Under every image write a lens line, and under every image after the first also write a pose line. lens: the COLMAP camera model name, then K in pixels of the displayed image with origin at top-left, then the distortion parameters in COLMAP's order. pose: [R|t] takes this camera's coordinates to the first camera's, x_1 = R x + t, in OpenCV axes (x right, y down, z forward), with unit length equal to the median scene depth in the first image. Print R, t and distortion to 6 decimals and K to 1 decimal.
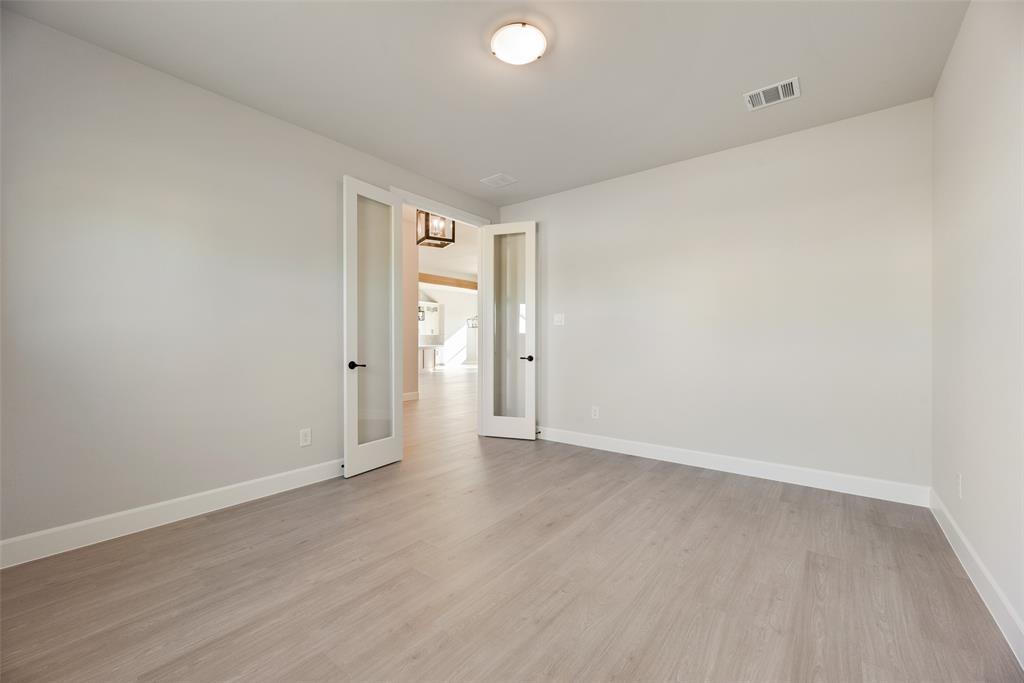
lens RADIAL K [[411.4, 0, 510.1], [0, 411.4, 338.8], [0, 0, 1]] dist [0.003645, 0.000412]
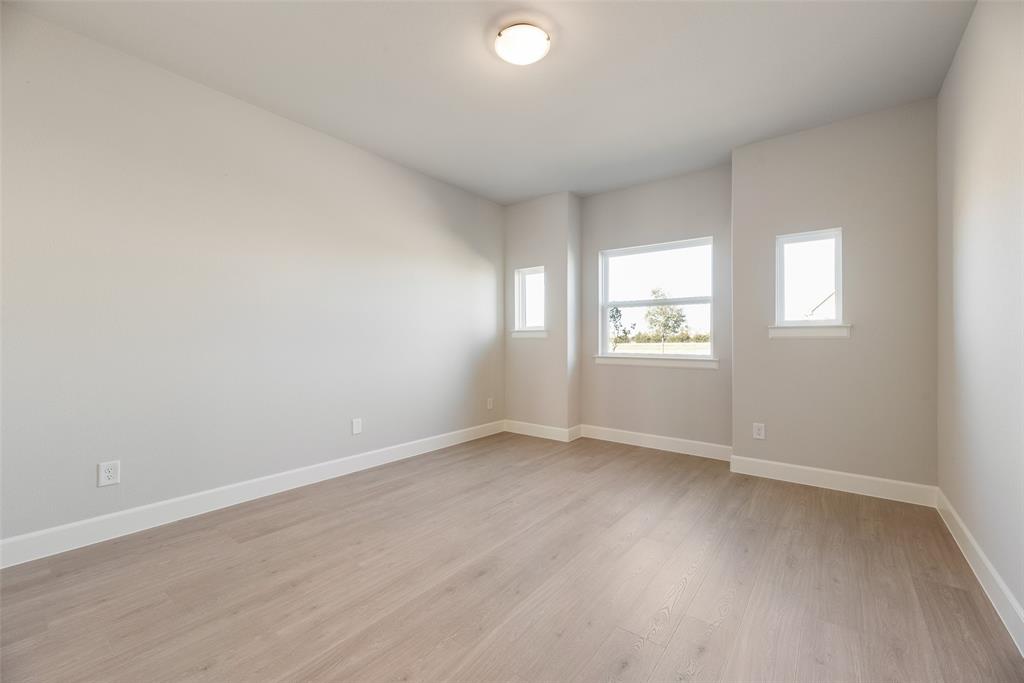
lens RADIAL K [[411.4, 0, 512.1], [0, 411.4, 340.7], [0, 0, 1]] dist [0.003645, 0.000412]
pose [[-0.999992, -0.001815, 0.003618, 0.041004], [-0.001822, 0.999997, -0.001875, 0.009690], [-0.003614, -0.001882, -0.999992, 2.085305]]
